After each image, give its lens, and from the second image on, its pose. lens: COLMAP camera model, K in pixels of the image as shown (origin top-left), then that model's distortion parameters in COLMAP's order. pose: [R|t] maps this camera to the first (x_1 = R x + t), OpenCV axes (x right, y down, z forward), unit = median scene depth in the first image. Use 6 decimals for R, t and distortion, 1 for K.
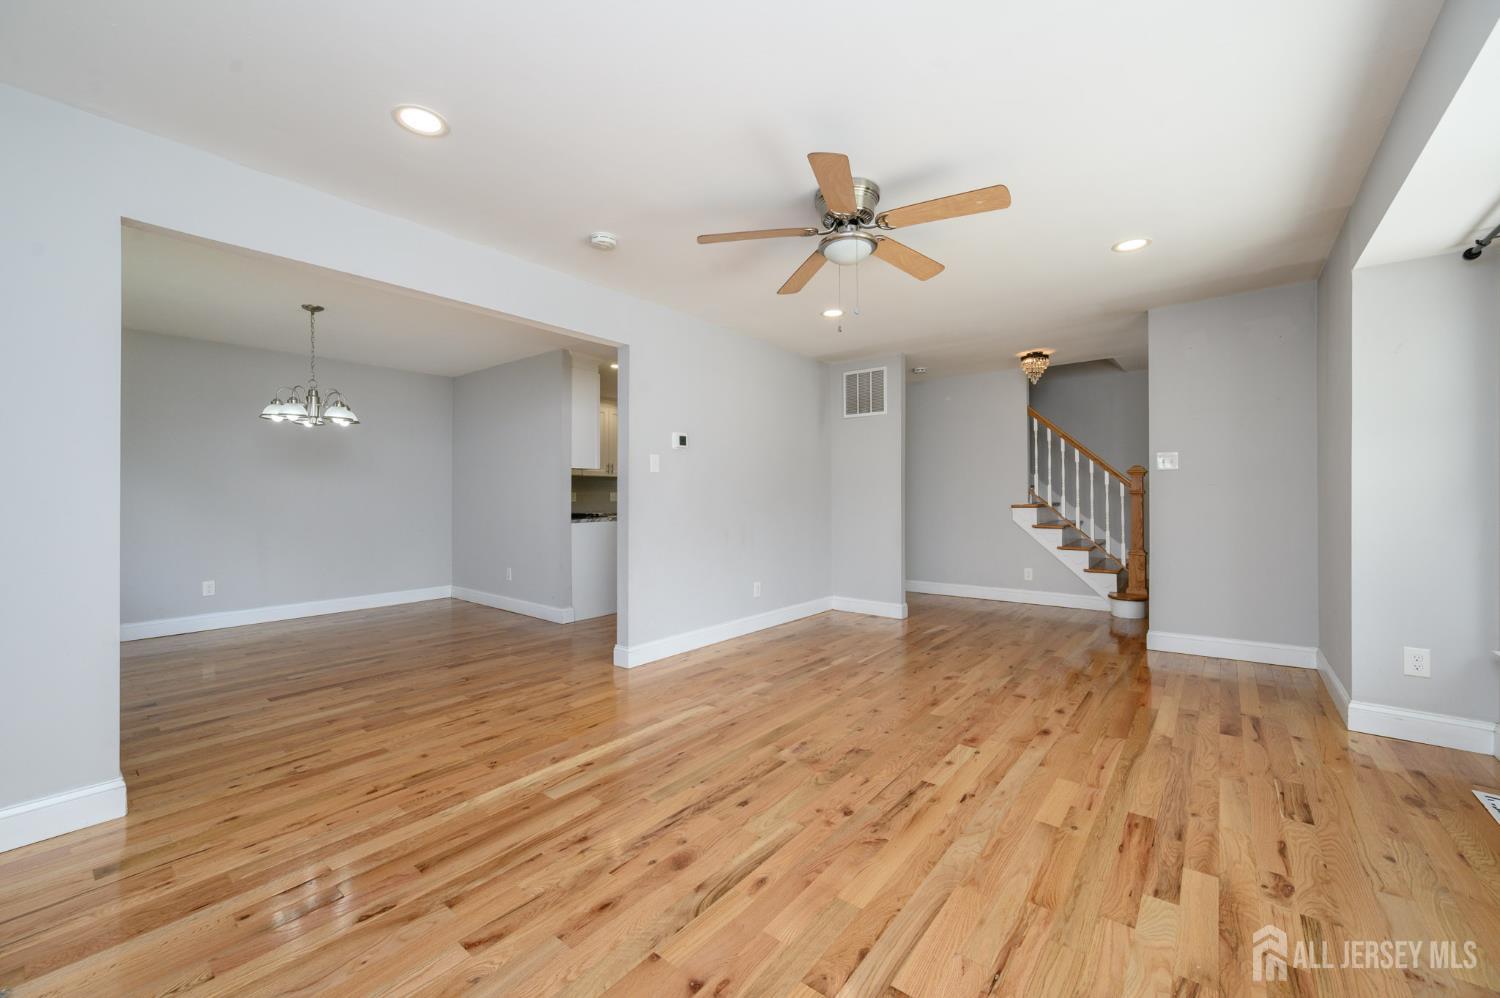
lens RADIAL K [[594.7, 0, 747.9], [0, 594.7, 489.3], [0, 0, 1]] dist [-0.000002, -0.000916]
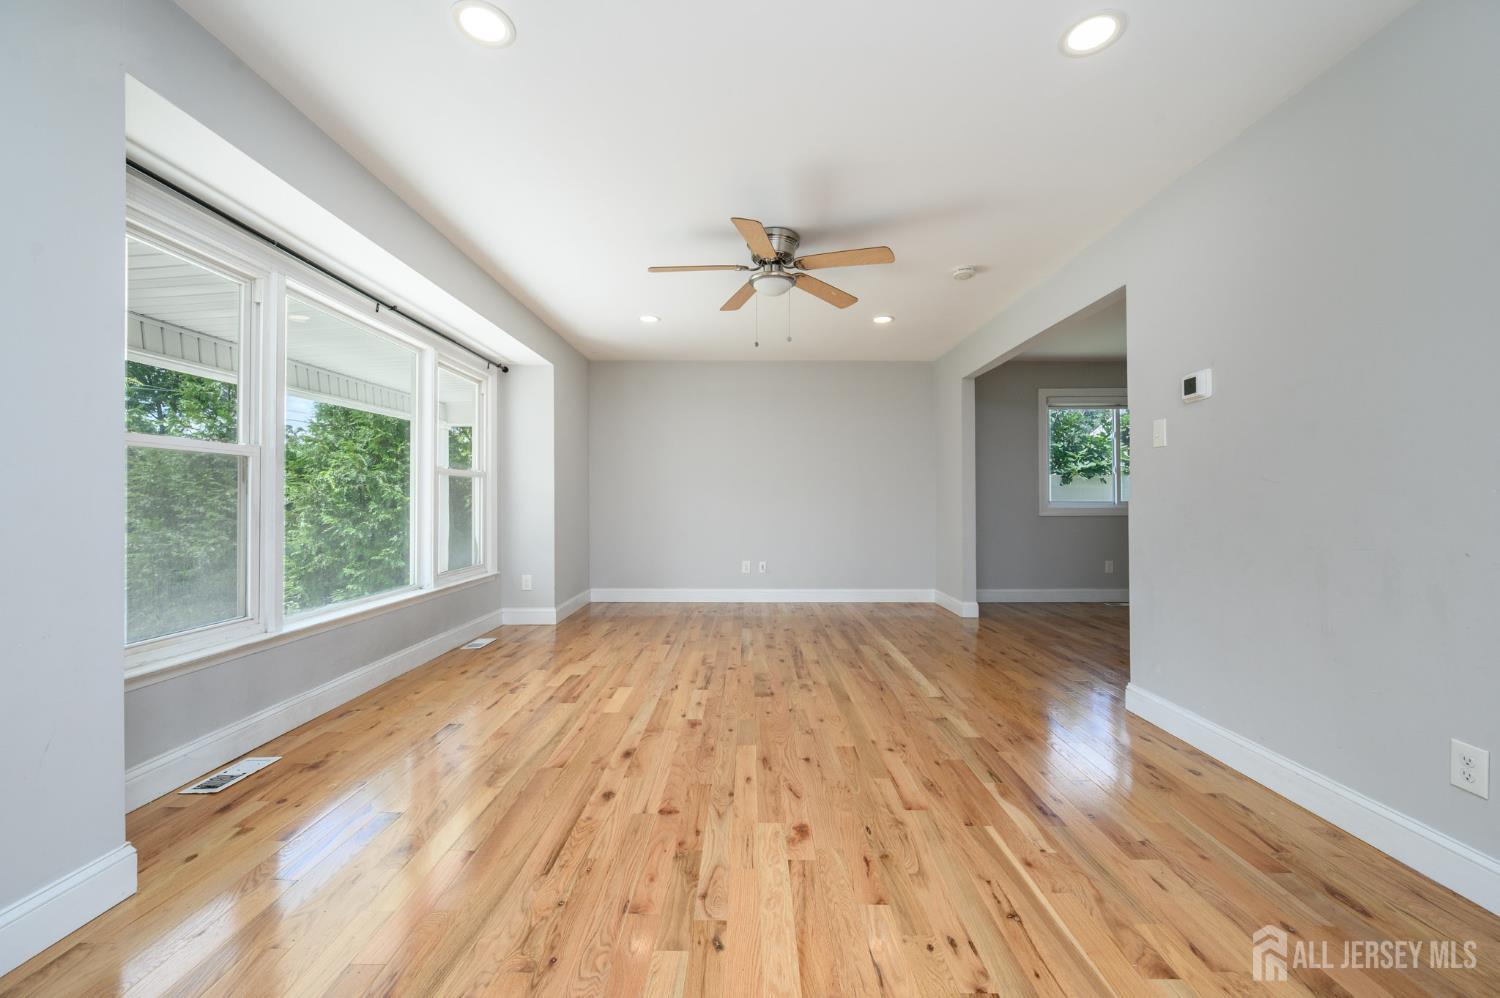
lens RADIAL K [[594.7, 0, 752.7], [0, 594.7, 497.3], [0, 0, 1]] dist [-0.000002, -0.000916]
pose [[-0.779798, 0.003121, -0.626024, 0.928392], [0.012096, 0.999876, -0.010083, 0.045097], [0.625915, -0.015435, -0.779739, 1.851695]]
